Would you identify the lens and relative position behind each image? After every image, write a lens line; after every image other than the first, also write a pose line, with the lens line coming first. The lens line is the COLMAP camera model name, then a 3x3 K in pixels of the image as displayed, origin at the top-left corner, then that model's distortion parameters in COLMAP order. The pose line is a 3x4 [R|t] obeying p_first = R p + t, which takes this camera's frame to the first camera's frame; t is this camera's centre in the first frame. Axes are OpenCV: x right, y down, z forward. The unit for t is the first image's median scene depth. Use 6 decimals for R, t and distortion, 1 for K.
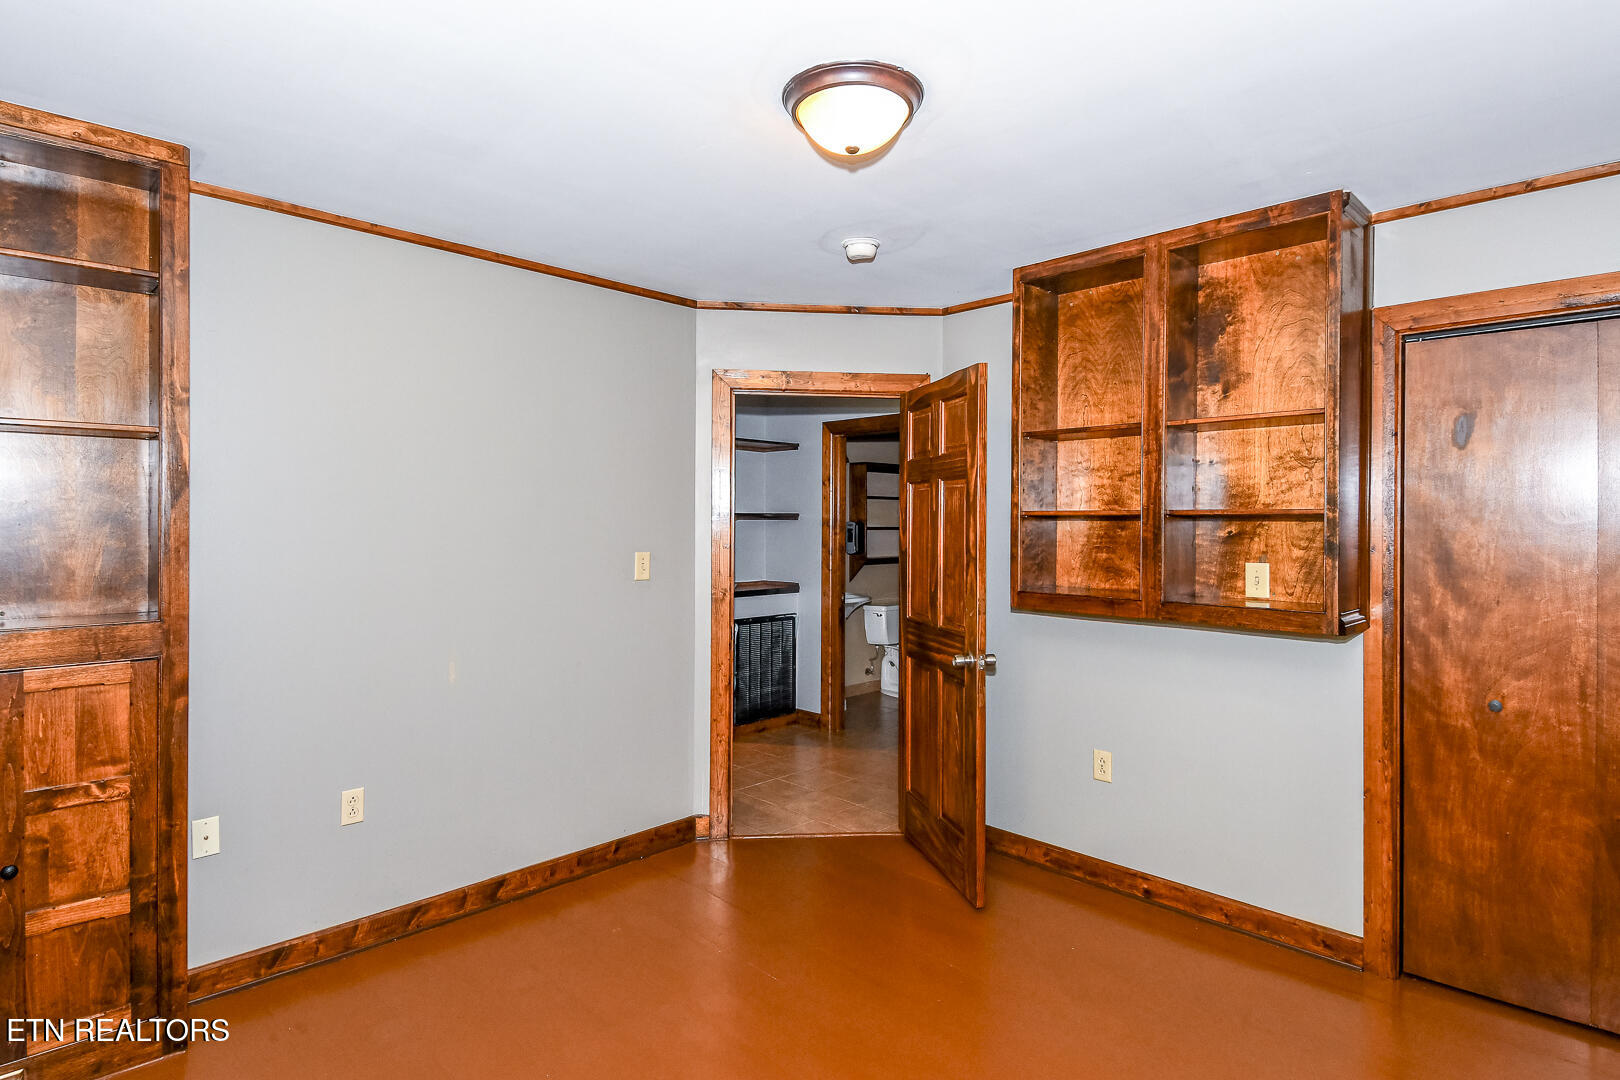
lens RADIAL K [[852.2, 0, 808.6], [0, 852.2, 535.4], [0, 0, 1]] dist [0.044755, -0.051295]
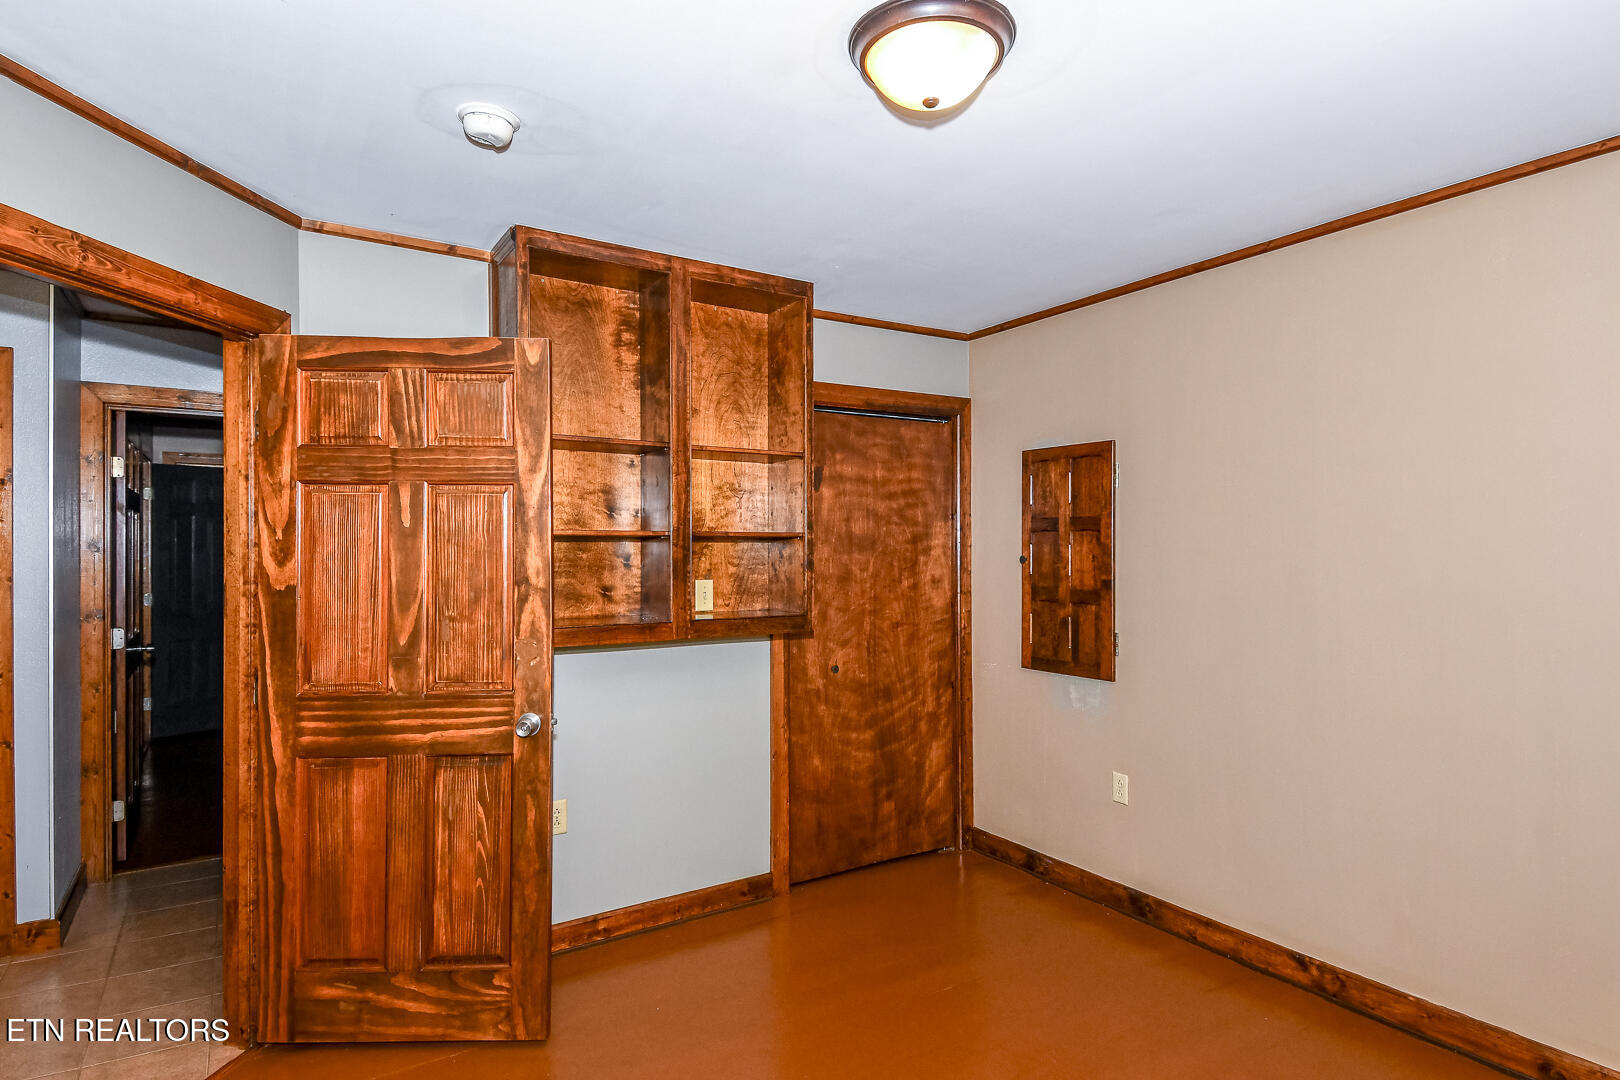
lens RADIAL K [[863.3, 0, 810.8], [0, 863.3, 556.4], [0, 0, 1]] dist [0.048875, -0.051711]
pose [[0.205384, -0.013002, 0.978595, -0.557854], [0.019296, 0.999771, 0.009234, -0.006255], [-0.978491, 0.016986, 0.205588, 0.638752]]
